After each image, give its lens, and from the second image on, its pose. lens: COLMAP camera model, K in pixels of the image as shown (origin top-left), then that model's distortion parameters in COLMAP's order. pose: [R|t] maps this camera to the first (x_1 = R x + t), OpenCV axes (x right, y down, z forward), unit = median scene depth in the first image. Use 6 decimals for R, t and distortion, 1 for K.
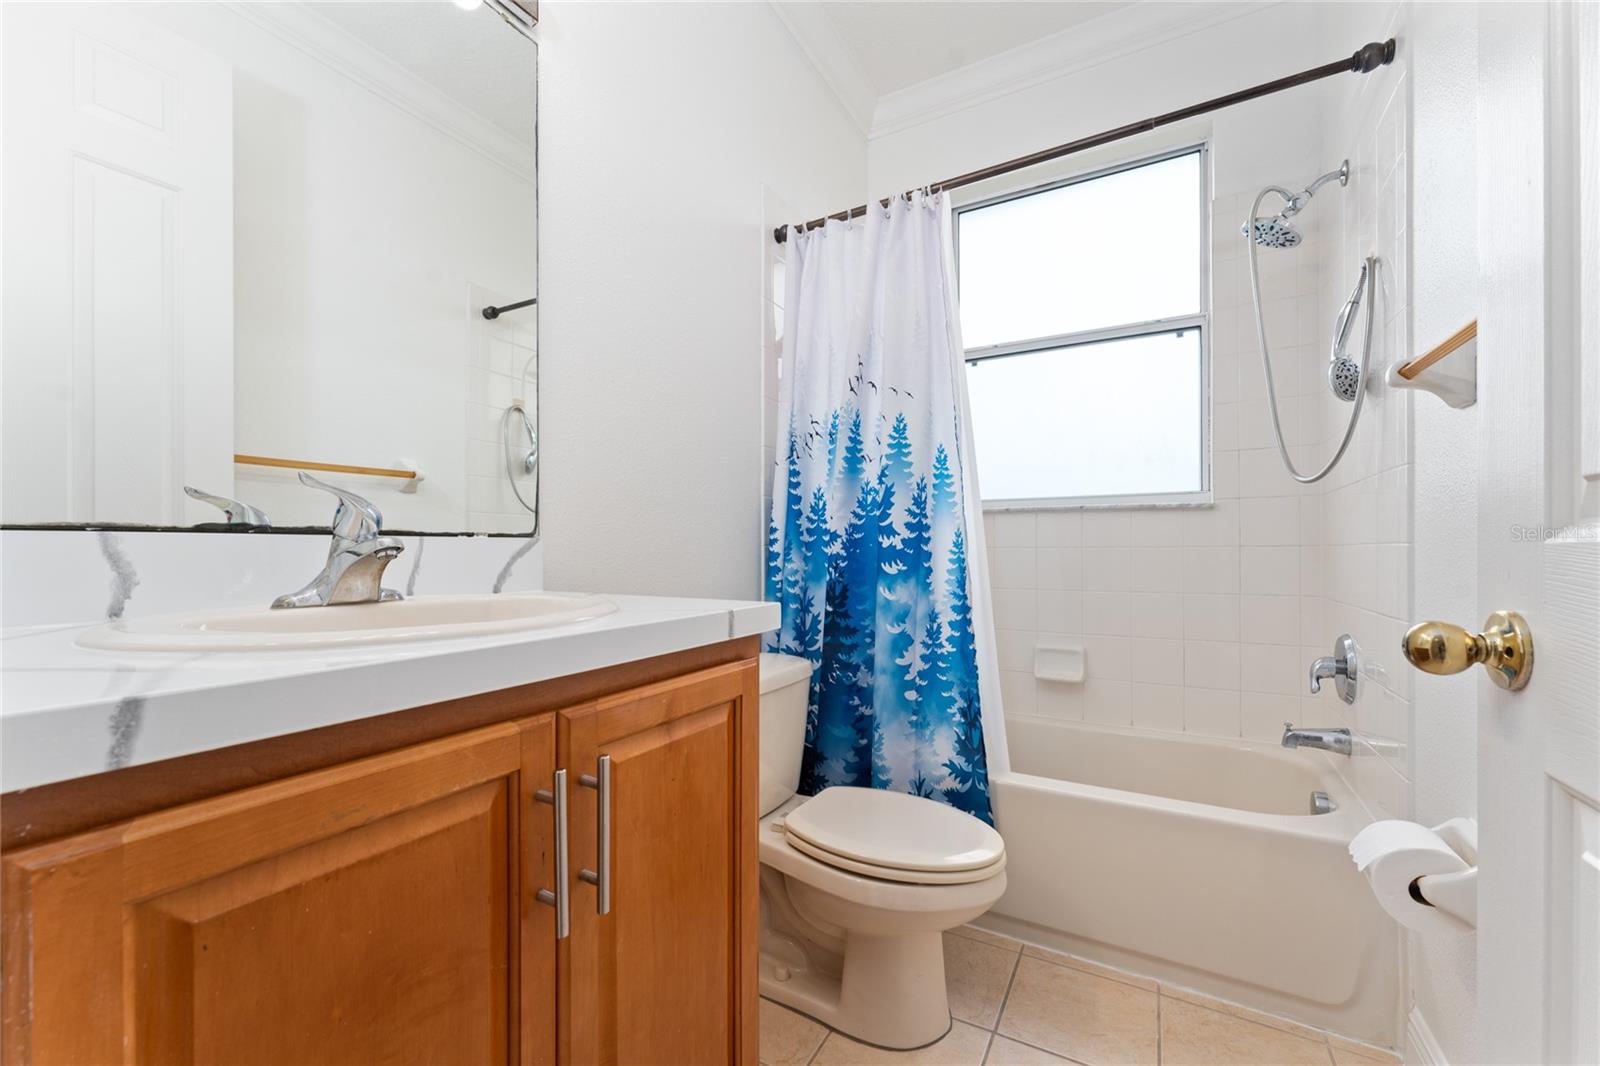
lens RADIAL K [[640.9, 0, 797.3], [0, 640.9, 549.0], [0, 0, 1]] dist [0.002453, 0.000409]
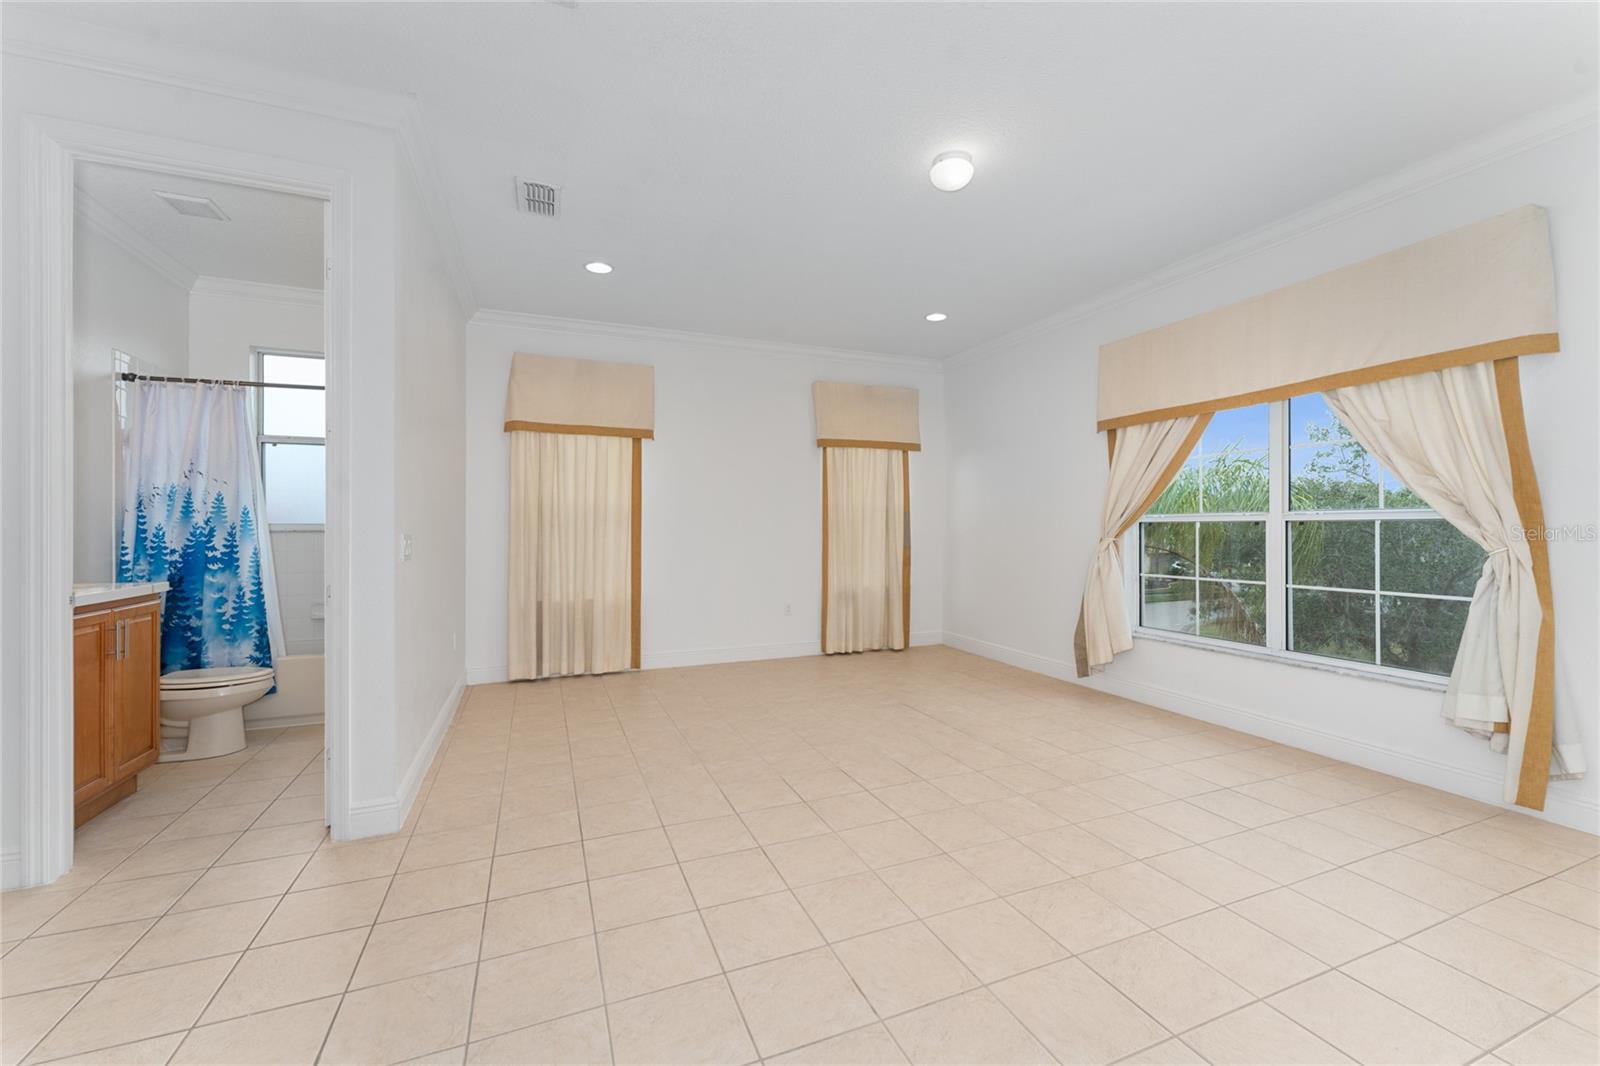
lens RADIAL K [[640.9, 0, 800.7], [0, 640.9, 530.6], [0, 0, 1]] dist [0.002453, 0.000409]
pose [[0.610723, -0.000792, 0.791844, -0.329834], [0.001457, 0.999999, -0.000123, -0.080909], [-0.791843, 0.001229, 0.610724, -1.726248]]
